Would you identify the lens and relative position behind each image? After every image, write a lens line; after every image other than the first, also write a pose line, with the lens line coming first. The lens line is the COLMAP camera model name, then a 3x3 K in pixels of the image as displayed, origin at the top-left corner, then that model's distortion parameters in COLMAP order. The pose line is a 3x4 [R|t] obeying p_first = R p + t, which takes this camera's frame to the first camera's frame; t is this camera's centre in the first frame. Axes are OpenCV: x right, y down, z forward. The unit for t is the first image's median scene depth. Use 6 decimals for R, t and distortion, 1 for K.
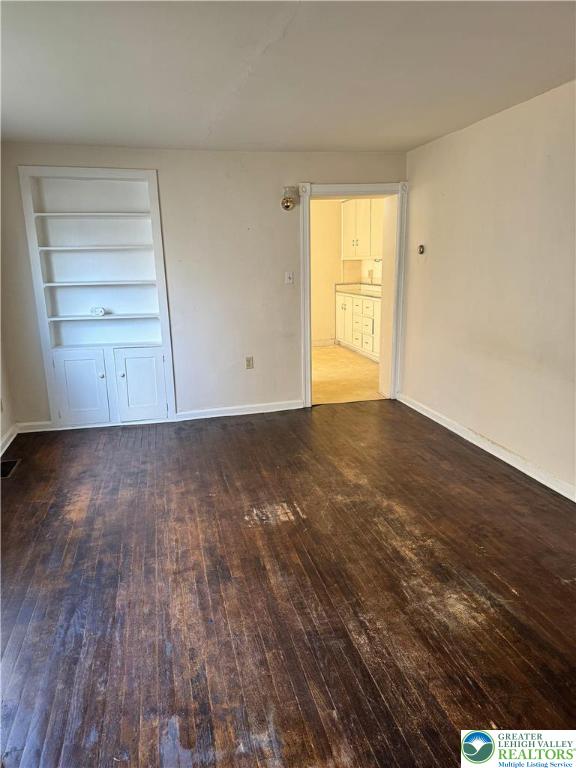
lens RADIAL K [[536.7, 0, 288.0], [0, 536.7, 384.0], [0, 0, 1]] dist [0.145341, -0.230457]
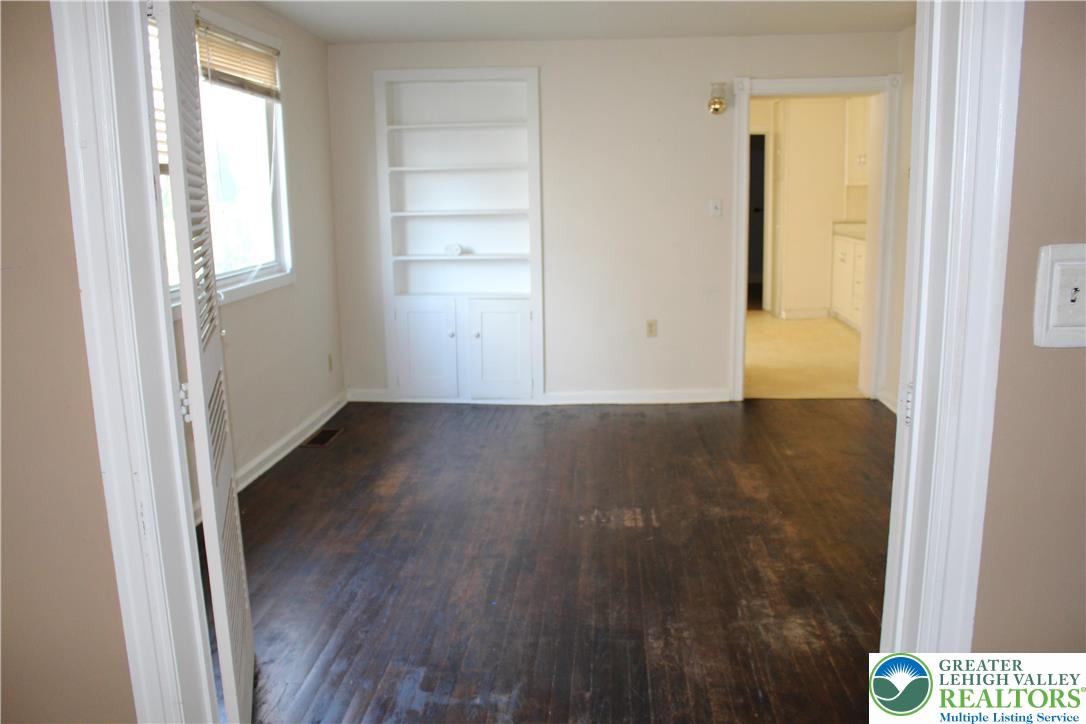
lens RADIAL K [[906.3, 0, 543.0], [0, 906.3, 362.0], [0, 0, 1]] dist [-0.147038, 0.006595]
pose [[0.952853, 0.063650, -0.296680, 0.257621], [-0.071734, 0.997289, -0.016427, 0.058758], [0.294830, 0.036935, 0.954836, -0.260712]]
